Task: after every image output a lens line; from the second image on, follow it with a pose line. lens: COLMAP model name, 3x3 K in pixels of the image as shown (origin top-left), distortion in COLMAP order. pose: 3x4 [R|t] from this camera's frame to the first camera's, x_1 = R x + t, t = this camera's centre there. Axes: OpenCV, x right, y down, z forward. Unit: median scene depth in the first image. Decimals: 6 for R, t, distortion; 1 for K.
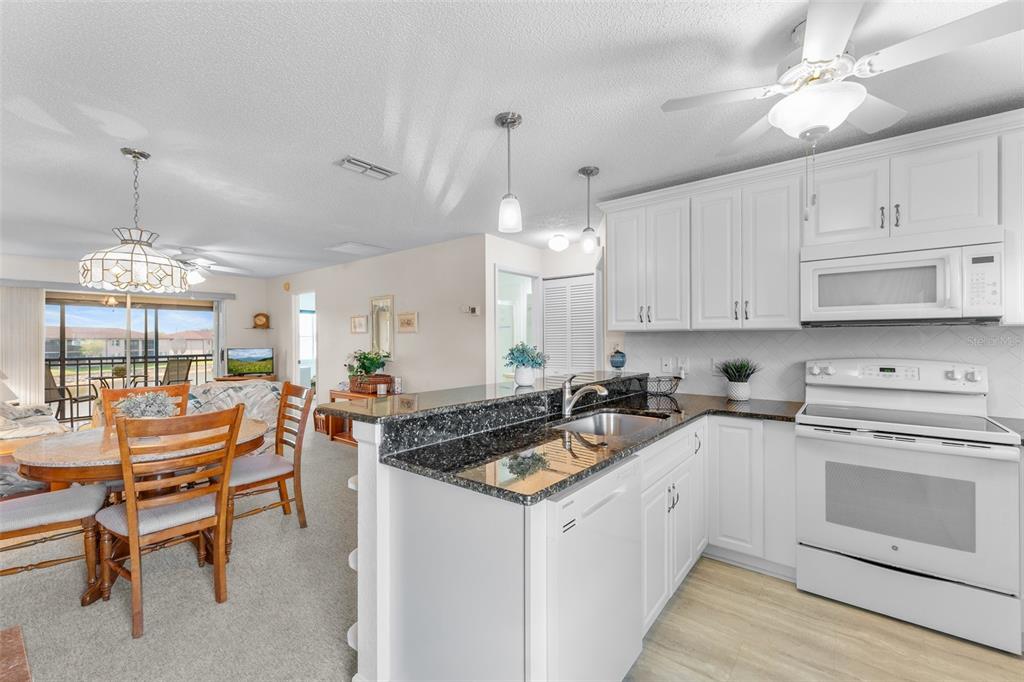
lens RADIAL K [[428.3, 0, 512.0], [0, 428.3, 341.0], [0, 0, 1]] dist [0.004545, 0.000055]
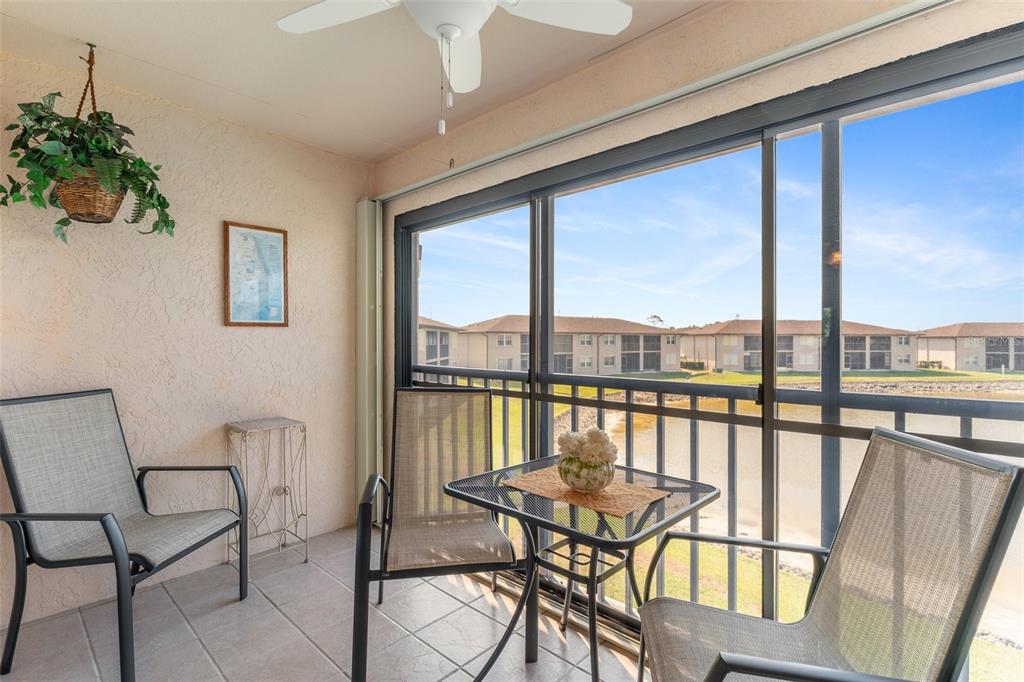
lens RADIAL K [[467.6, 0, 514.0], [0, 467.6, 341.6], [0, 0, 1]] dist [-0.008016, 0.000242]
pose [[-0.069709, 0.005791, -0.997551, -1.955239], [-0.002707, 0.999978, 0.005995, 0.039020], [0.997564, 0.003119, -0.069692, 2.754187]]
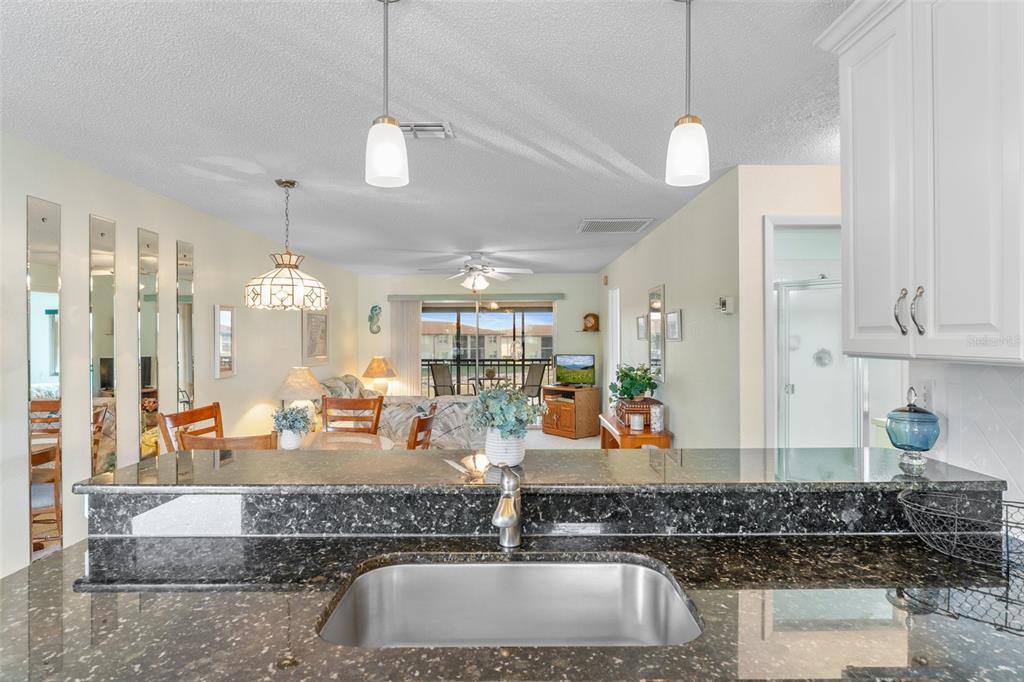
lens RADIAL K [[551.0, 0, 512.0], [0, 551.0, 341.0], [0, 0, 1]] dist [-0.001089, -0.000138]
pose [[0.622445, 0.004246, -0.782652, 0.522705], [0.000570, 0.999983, 0.005879, -0.047084], [0.782663, -0.004106, 0.622432, 0.548687]]
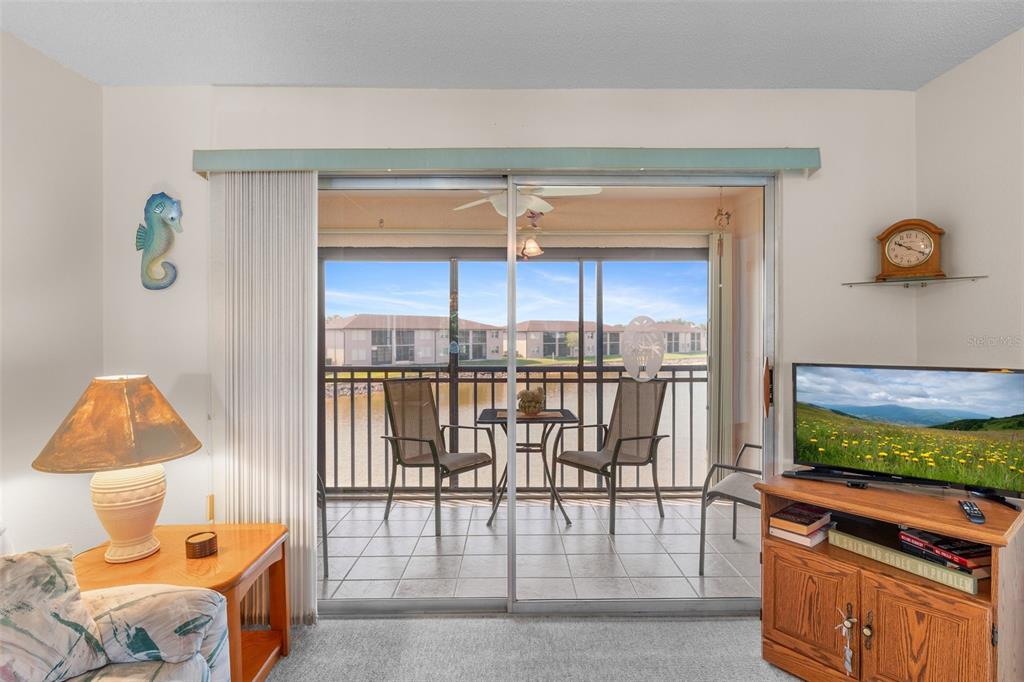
lens RADIAL K [[520.6, 0, 518.4], [0, 520.6, 337.3], [0, 0, 1]] dist [-0.005957, -0.001138]
pose [[0.632880, 0.007103, -0.774218, -1.437992], [-0.001917, 0.999969, 0.007607, 0.000507], [0.774248, -0.003330, 0.632874, 1.844465]]
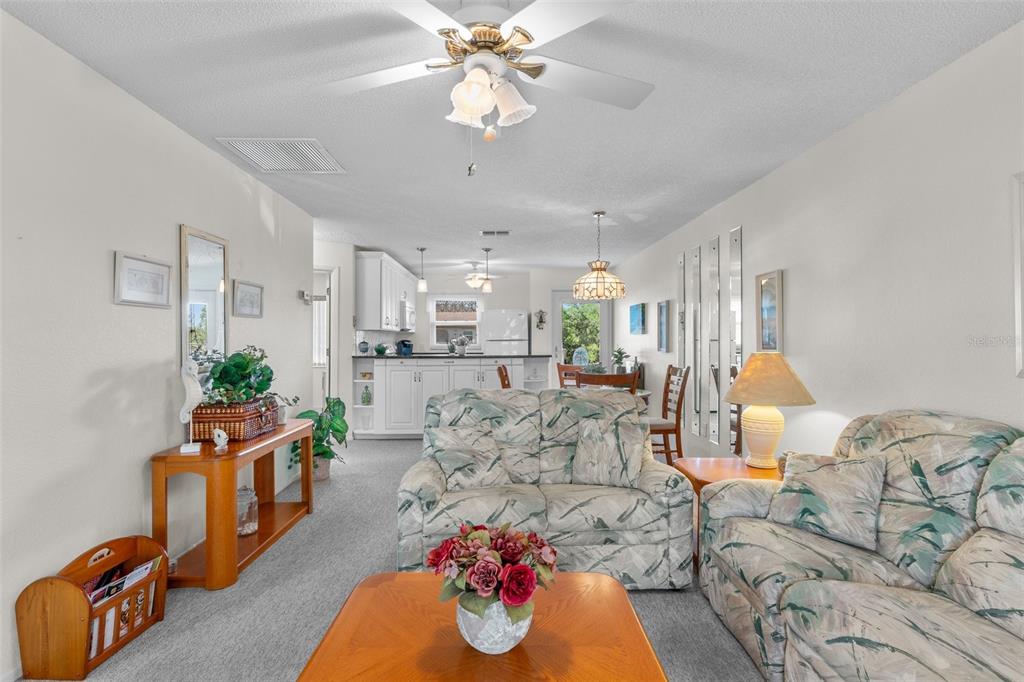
lens RADIAL K [[505.3, 0, 512.0], [0, 505.3, 341.0], [0, 0, 1]] dist [-0.000947, -0.001121]
pose [[-0.646486, 0.001751, 0.762924, -1.972574], [0.004034, 0.999991, 0.001123, 0.028043], [-0.762915, 0.003803, -0.646488, 2.317261]]
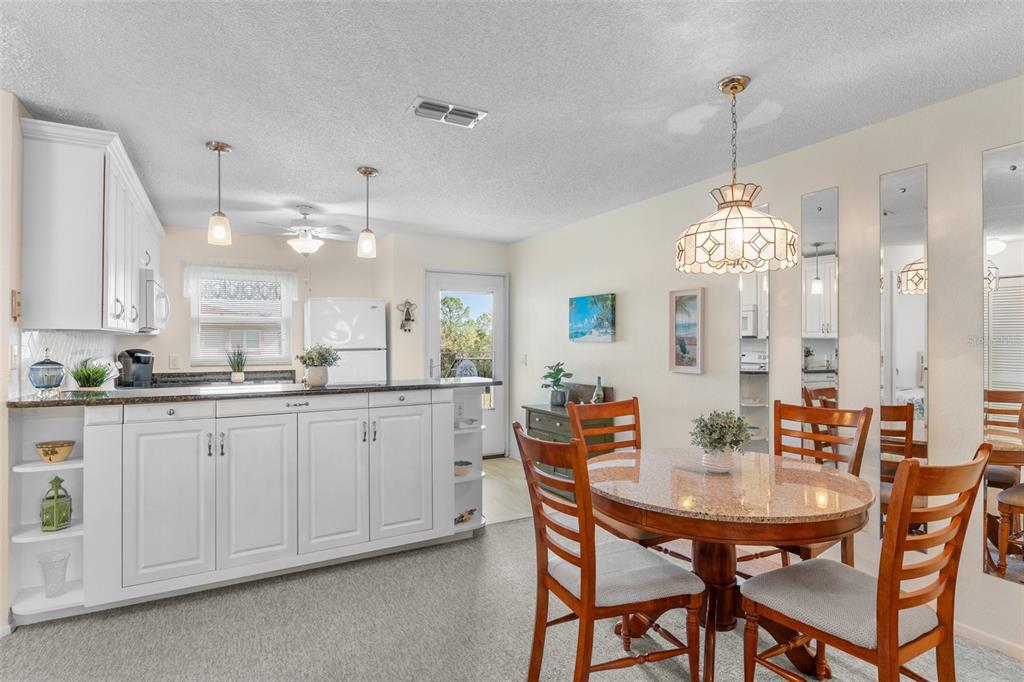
lens RADIAL K [[520.6, 0, 505.1], [0, 520.6, 340.0], [0, 0, 1]] dist [-0.002970, -0.000645]
pose [[-0.921718, 0.003915, 0.387840, -0.803612], [0.002717, 0.999990, -0.003637, -0.000446], [-0.387850, -0.002299, -0.921719, 1.843282]]
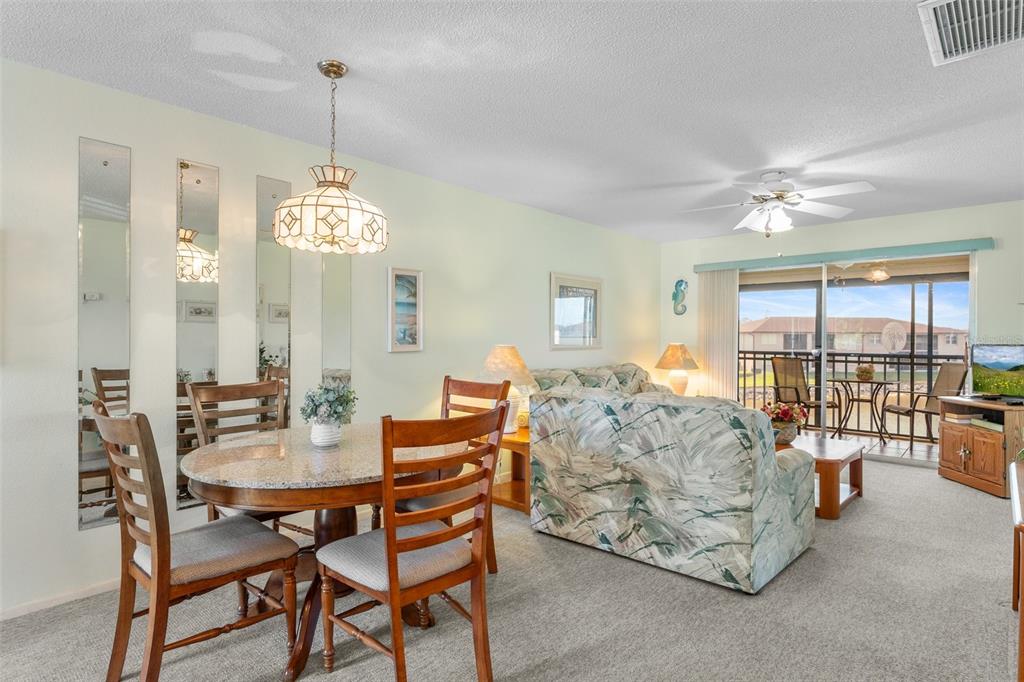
lens RADIAL K [[543.6, 0, 517.6], [0, 543.6, 337.5], [0, 0, 1]] dist [-0.005622, -0.001987]
pose [[-0.047968, 0.002607, -0.998845, 0.066896], [-0.006719, 0.999973, 0.002933, 0.031793], [0.998826, 0.006852, -0.047949, 1.295494]]
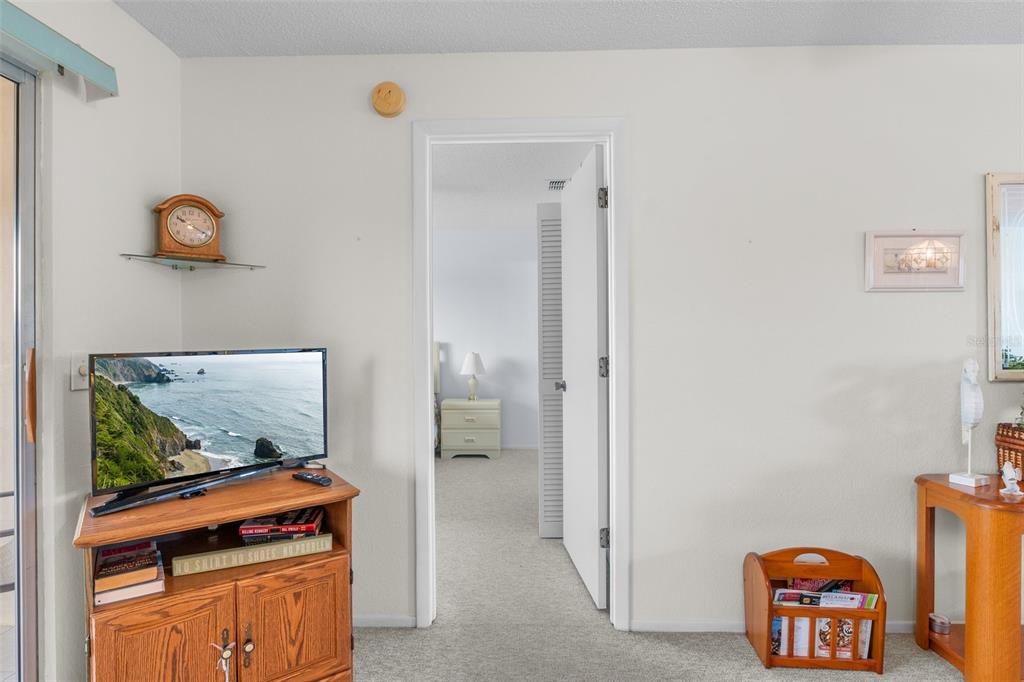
lens RADIAL K [[535.9, 0, 512.0], [0, 535.9, 341.0], [0, 0, 1]] dist [-0.004704, -0.001378]
pose [[0.798117, -0.004772, 0.602484, -1.791310], [0.004690, 0.999988, 0.001708, 0.033732], [-0.602485, 0.001462, 0.798129, 1.943010]]
